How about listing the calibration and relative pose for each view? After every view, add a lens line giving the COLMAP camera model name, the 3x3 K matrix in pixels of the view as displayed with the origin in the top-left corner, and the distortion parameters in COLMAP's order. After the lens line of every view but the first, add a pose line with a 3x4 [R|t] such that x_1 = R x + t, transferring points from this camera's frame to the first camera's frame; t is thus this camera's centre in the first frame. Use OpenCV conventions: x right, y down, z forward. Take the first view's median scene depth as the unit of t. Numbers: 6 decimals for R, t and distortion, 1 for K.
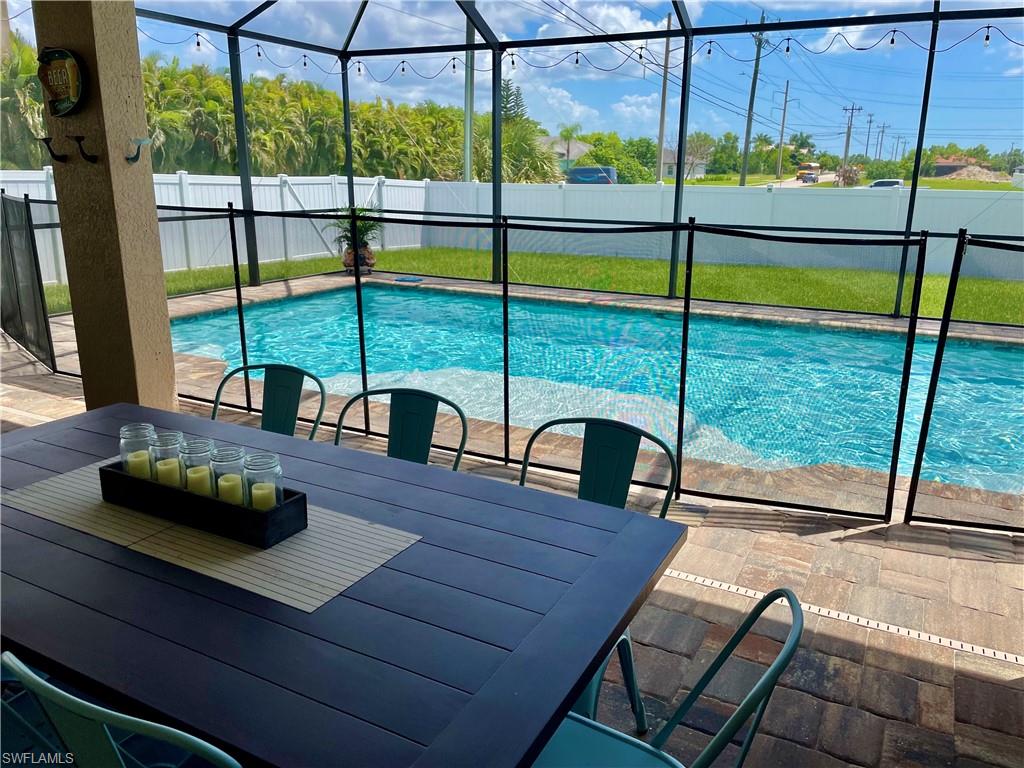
lens RADIAL K [[771.8, 0, 537.4], [0, 771.8, 377.3], [0, 0, 1]] dist [0.093372, -0.120739]
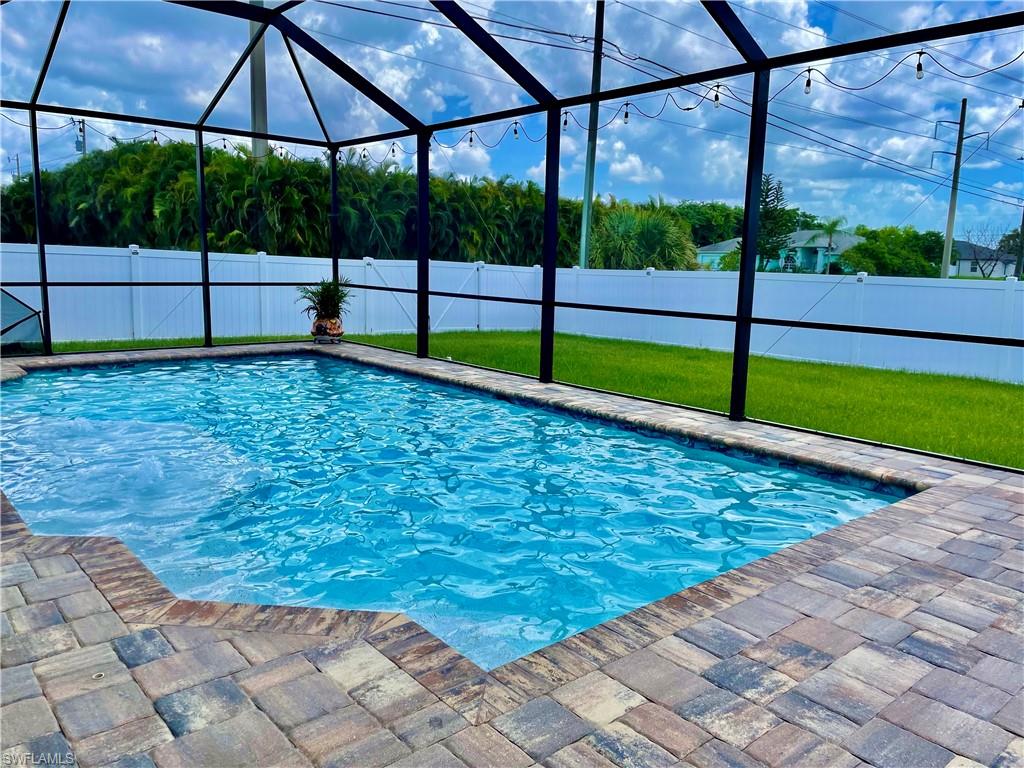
lens RADIAL K [[771.8, 0, 518.3], [0, 771.8, 387.1], [0, 0, 1]] dist [0.093372, -0.120739]
pose [[0.927529, 0.071313, -0.366884, 0.117487], [-0.109271, 0.990480, -0.083726, -0.003742], [0.357420, 0.117748, 0.926491, 0.033078]]
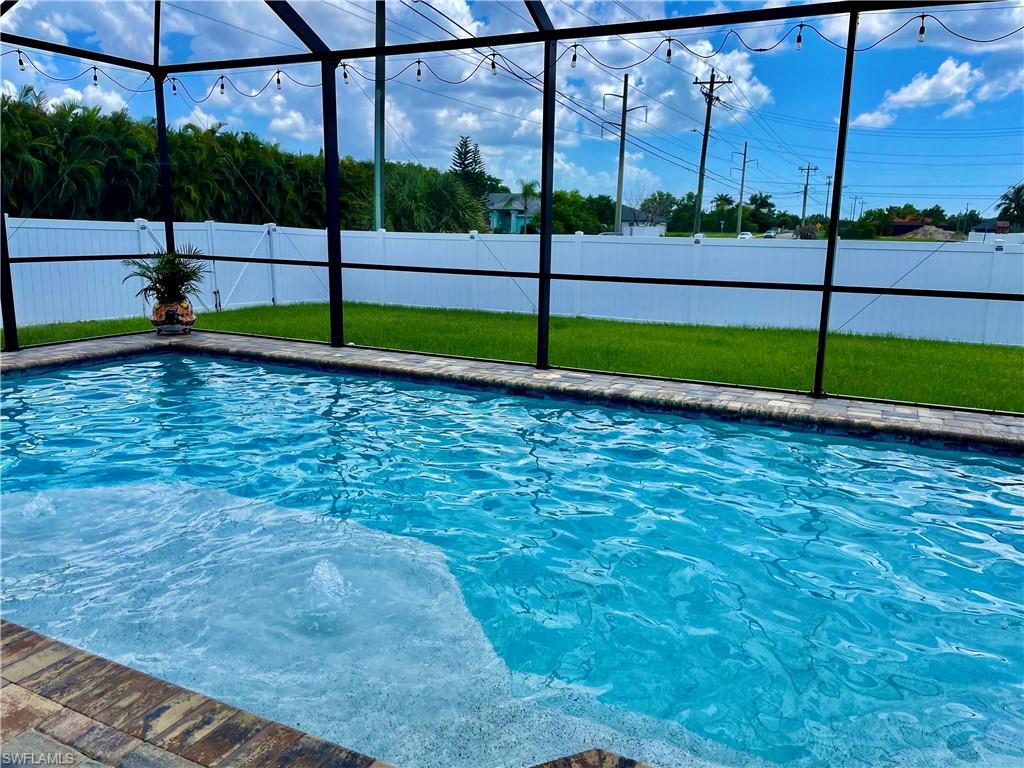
lens RADIAL K [[771.8, 0, 521.1], [0, 771.8, 381.3], [0, 0, 1]] dist [0.093372, -0.120739]
pose [[0.999793, 0.002470, 0.020202, 0.033273], [-0.001159, 0.997907, -0.064654, -0.009187], [-0.020320, 0.064617, 0.997703, 0.052929]]
